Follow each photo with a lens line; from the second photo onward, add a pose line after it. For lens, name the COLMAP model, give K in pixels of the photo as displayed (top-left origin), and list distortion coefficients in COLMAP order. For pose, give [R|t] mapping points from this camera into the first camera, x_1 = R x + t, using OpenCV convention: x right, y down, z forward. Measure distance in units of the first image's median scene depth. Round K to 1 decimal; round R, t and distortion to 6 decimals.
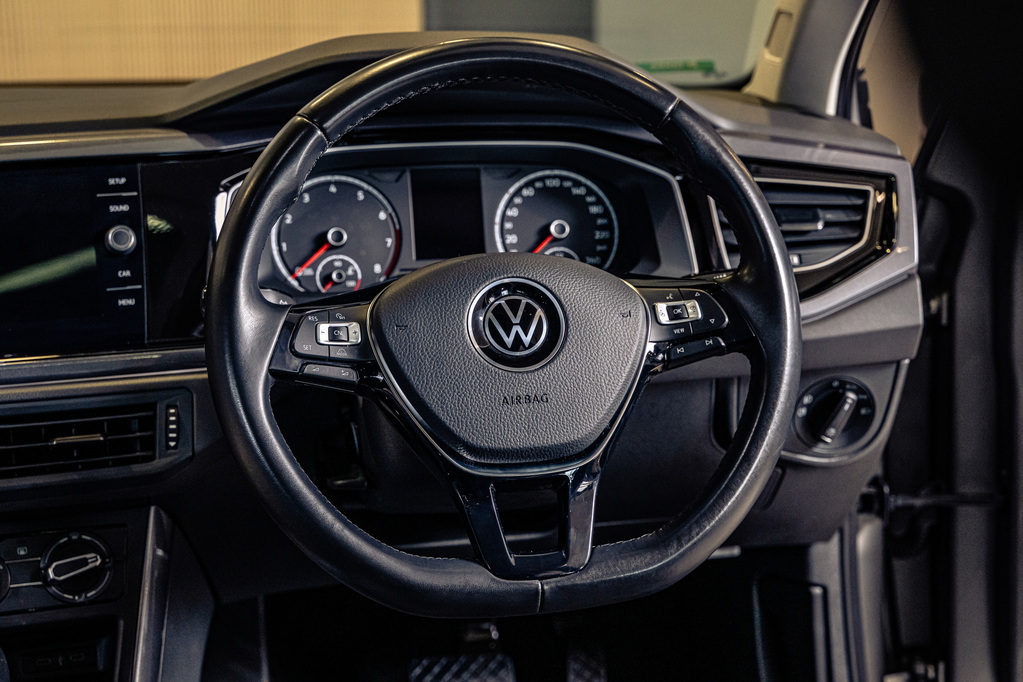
lens RADIAL K [[1508.0, 0, 511.5], [0, 1508.0, 341.0], [0, 0, 1]] dist [0.001921, 0.008620]
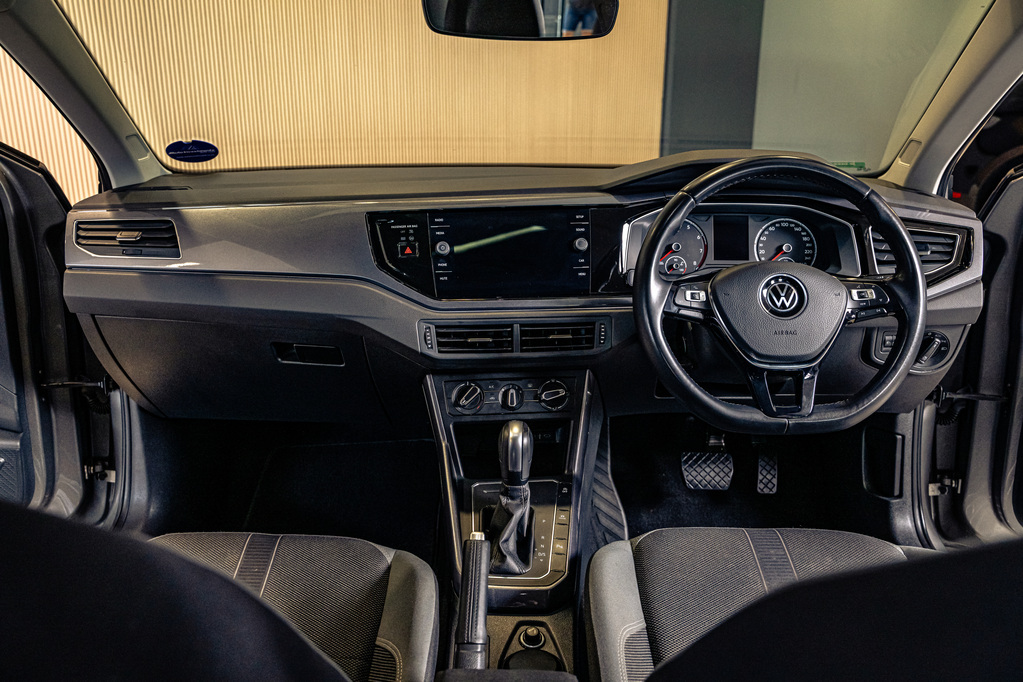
lens RADIAL K [[794.0, 0, 511.5], [0, 794.0, 341.0], [0, 0, 1]] dist [0.001986, 0.001708]
pose [[0.980782, 0.068523, -0.182679, -0.144134], [-0.056227, 0.995842, 0.071669, -0.006463], [0.186831, -0.060020, 0.980557, -0.133092]]
